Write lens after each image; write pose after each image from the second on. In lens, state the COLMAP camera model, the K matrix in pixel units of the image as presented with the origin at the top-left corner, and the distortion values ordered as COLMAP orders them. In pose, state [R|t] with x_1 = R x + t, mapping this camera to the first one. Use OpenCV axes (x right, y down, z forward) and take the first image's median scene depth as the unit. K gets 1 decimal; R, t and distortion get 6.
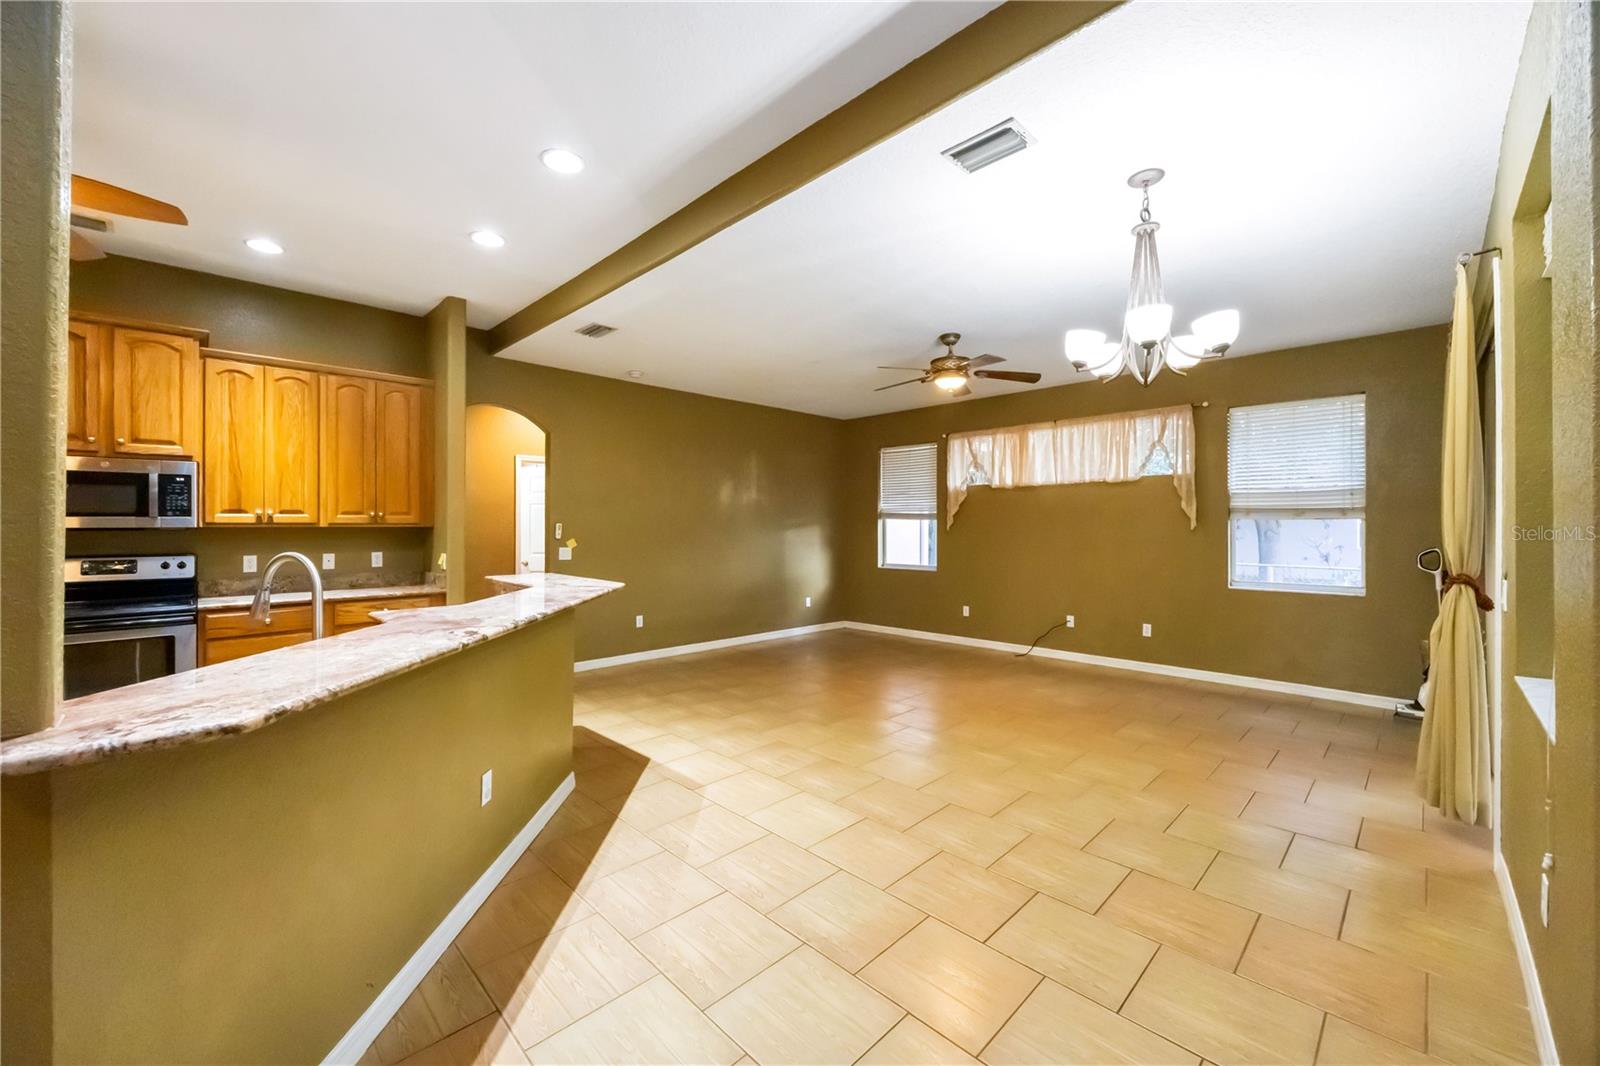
lens RADIAL K [[628.3, 0, 799.2], [0, 628.3, 526.5], [0, 0, 1]] dist [-0.002476, -0.000081]
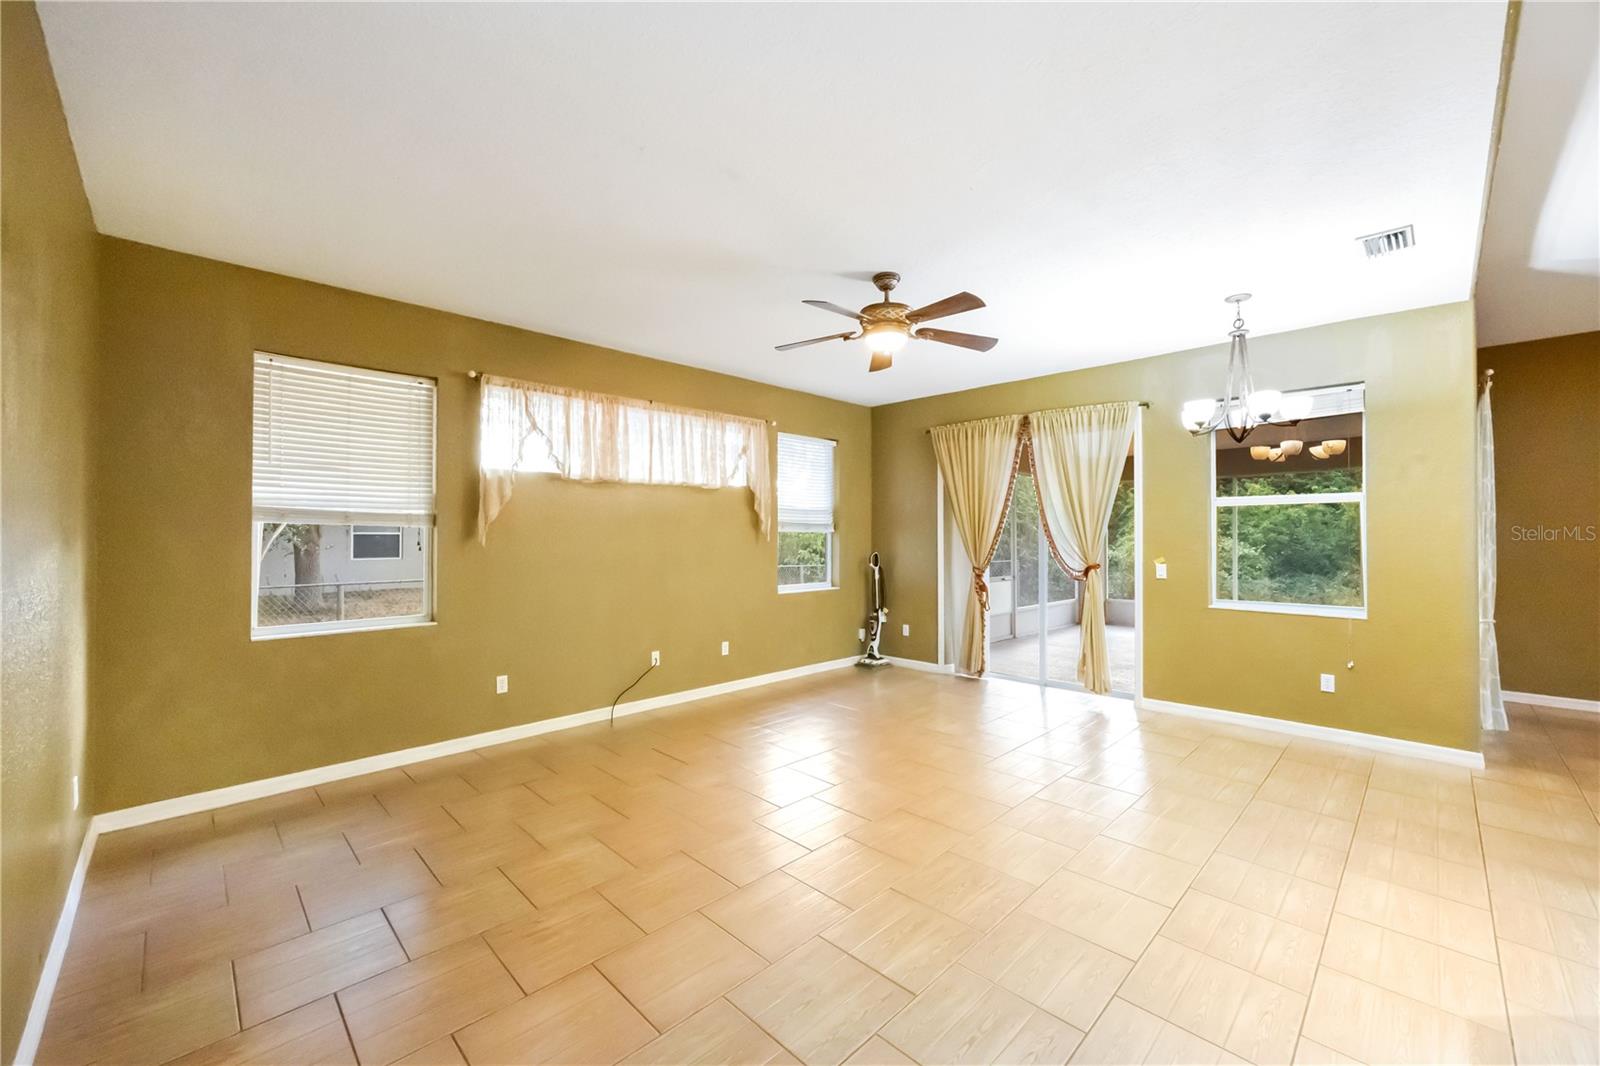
lens RADIAL K [[628.3, 0, 798.7], [0, 628.3, 530.8], [0, 0, 1]] dist [-0.002476, -0.000081]
pose [[-0.002696, 0.005850, 0.999979, -0.382116], [0.000069, 0.999983, -0.005850, -0.005110], [-0.999996, 0.000053, -0.002696, 0.868167]]
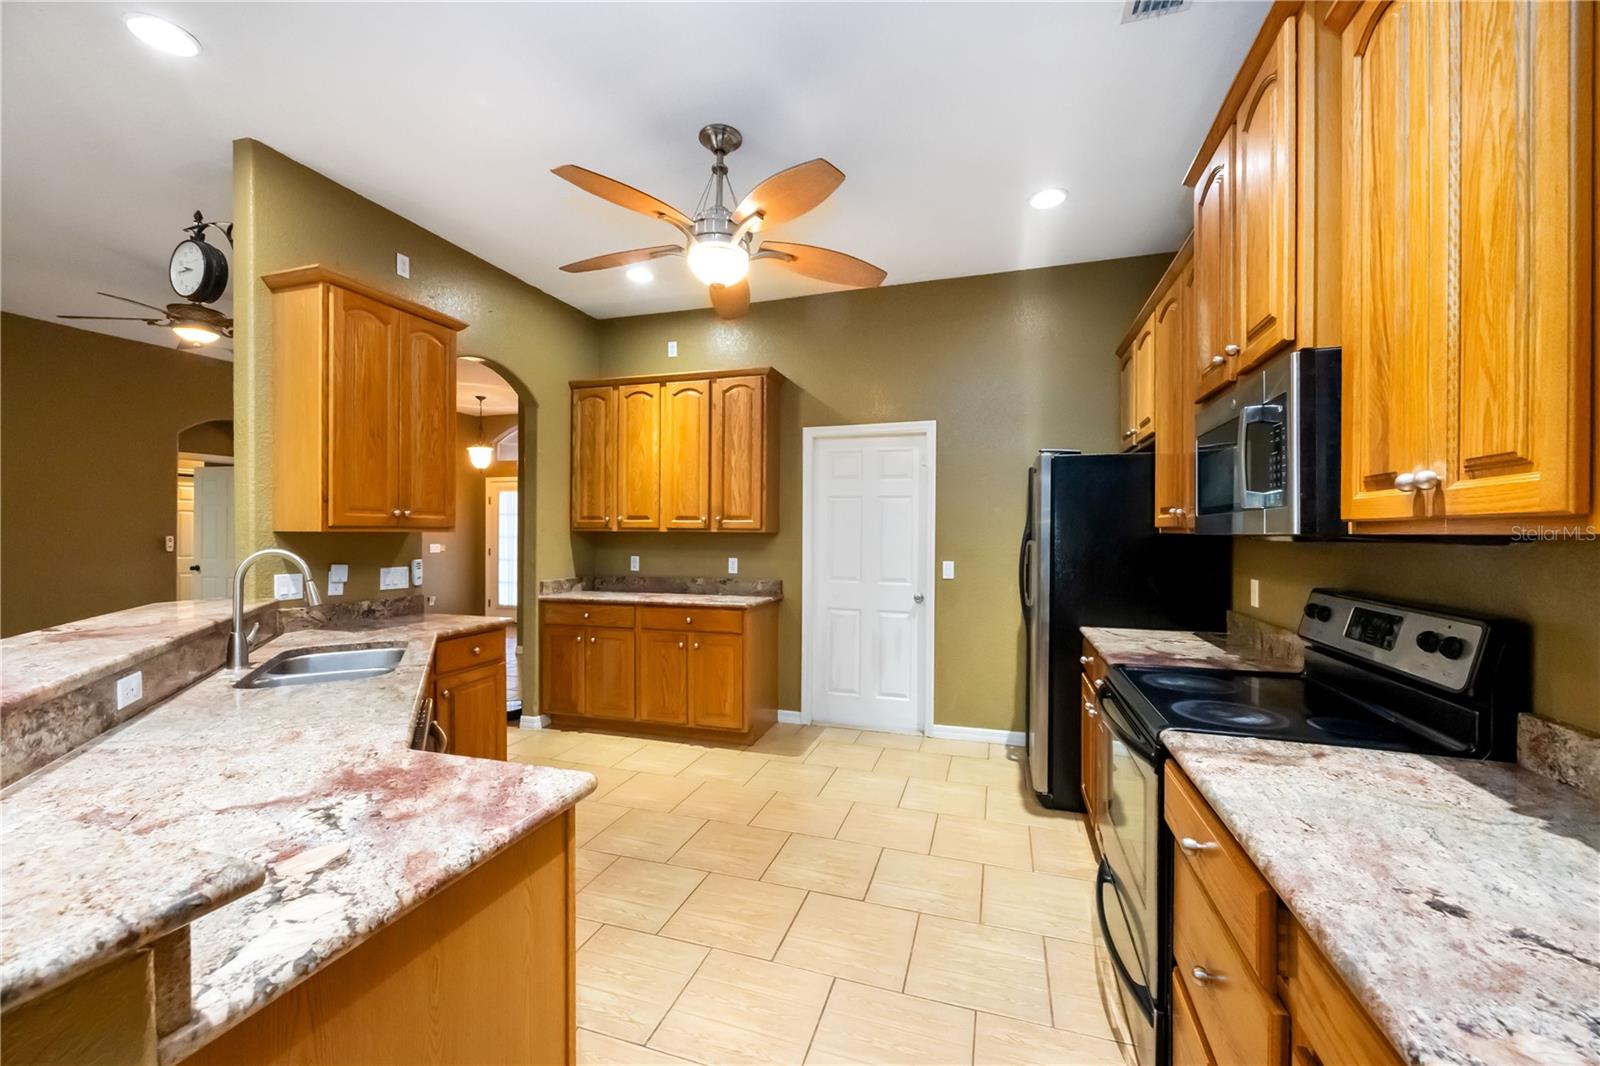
lens RADIAL K [[628.3, 0, 801.5], [0, 628.3, 529.6], [0, 0, 1]] dist [-0.002476, -0.000081]
pose [[-0.890501, -0.008111, -0.454908, -0.342989], [-0.007187, 0.999967, -0.003760, 0.001681], [0.454924, -0.000079, -0.890530, 0.743239]]
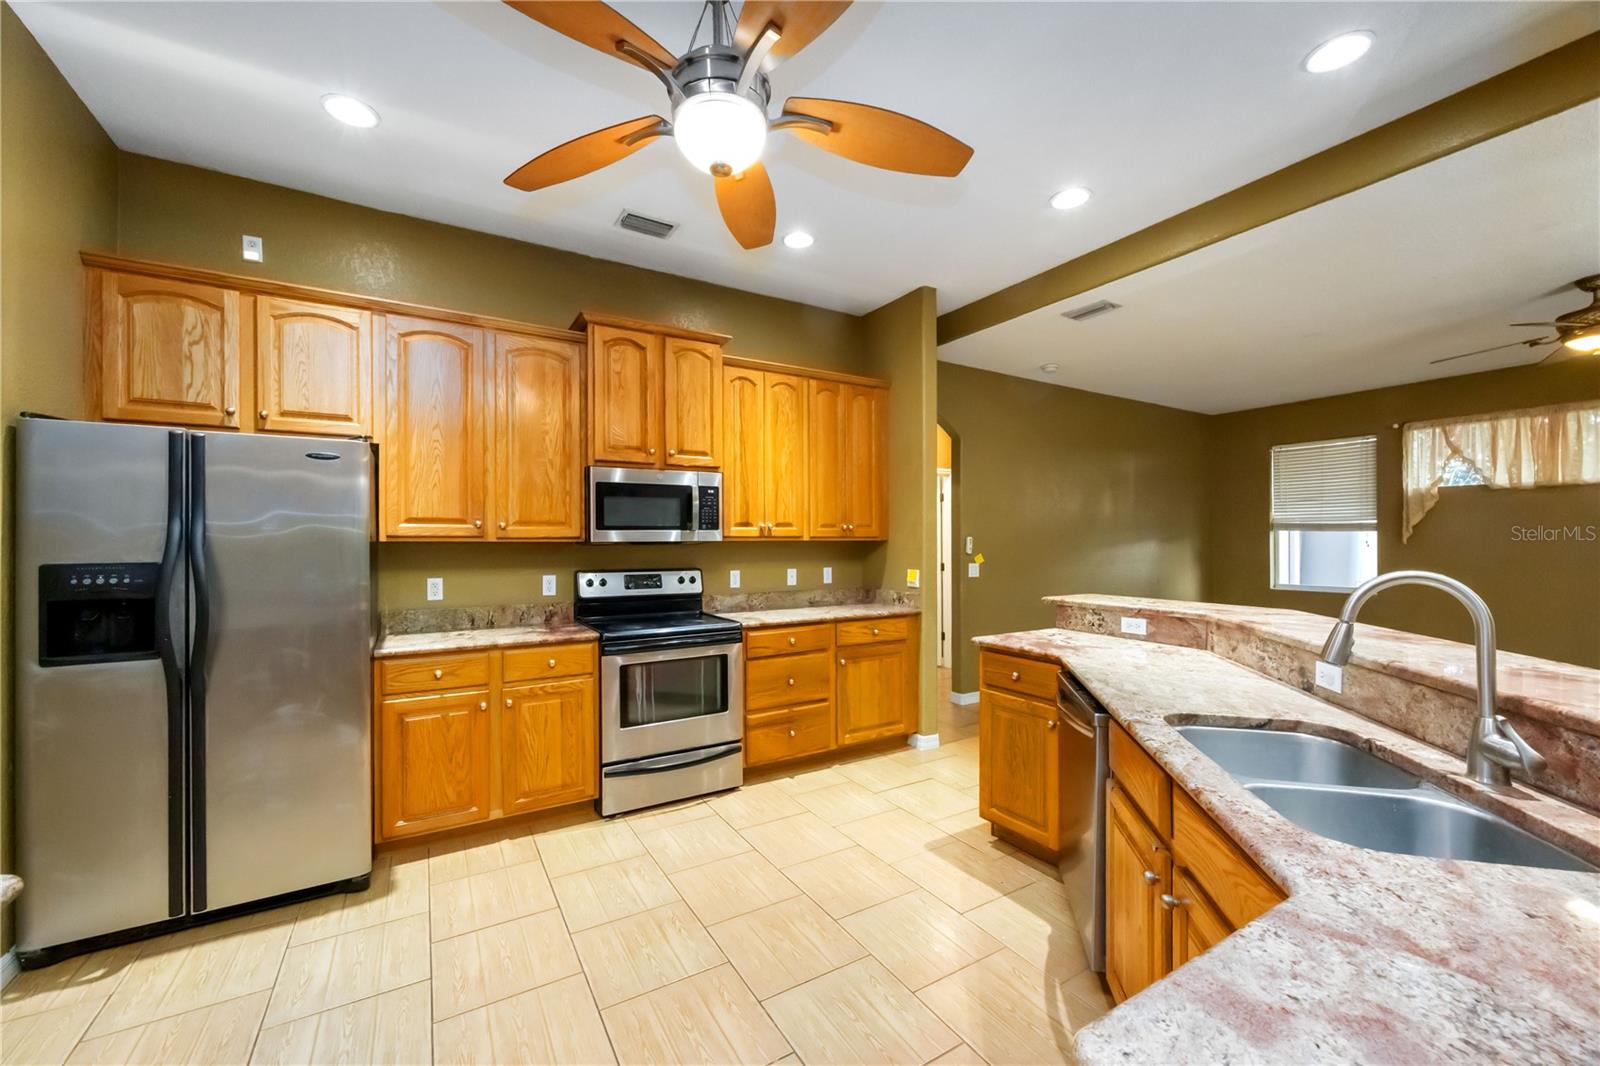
lens RADIAL K [[628.3, 0, 801.6], [0, 628.3, 540.0], [0, 0, 1]] dist [-0.002476, -0.000081]
pose [[0.972456, -0.003472, -0.233060, -0.386545], [0.002812, 0.999991, -0.003164, 0.001864], [0.233069, 0.002422, 0.972457, 0.058192]]
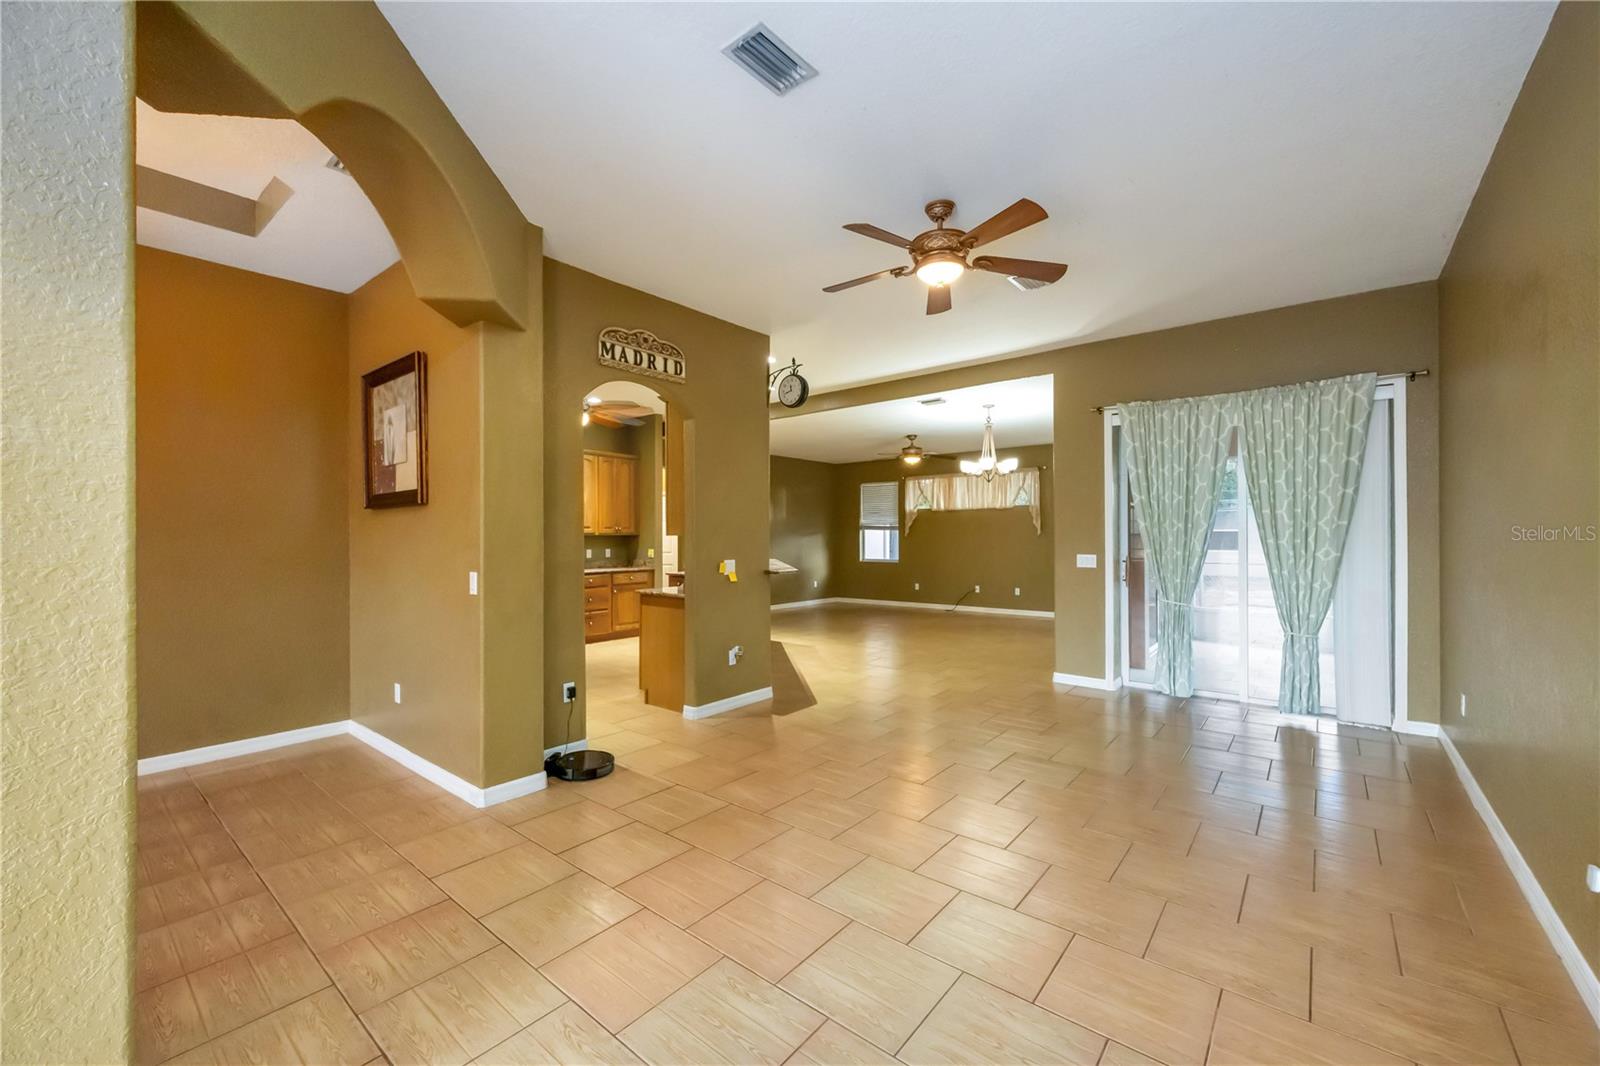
lens RADIAL K [[628.3, 0, 802.6], [0, 628.3, 533.4], [0, 0, 1]] dist [-0.002476, -0.000081]
pose [[0.994901, -0.004619, 0.100751, -0.228957], [0.005166, 0.999973, -0.005167, 0.005677], [-0.100724, 0.005661, 0.994898, -0.701089]]
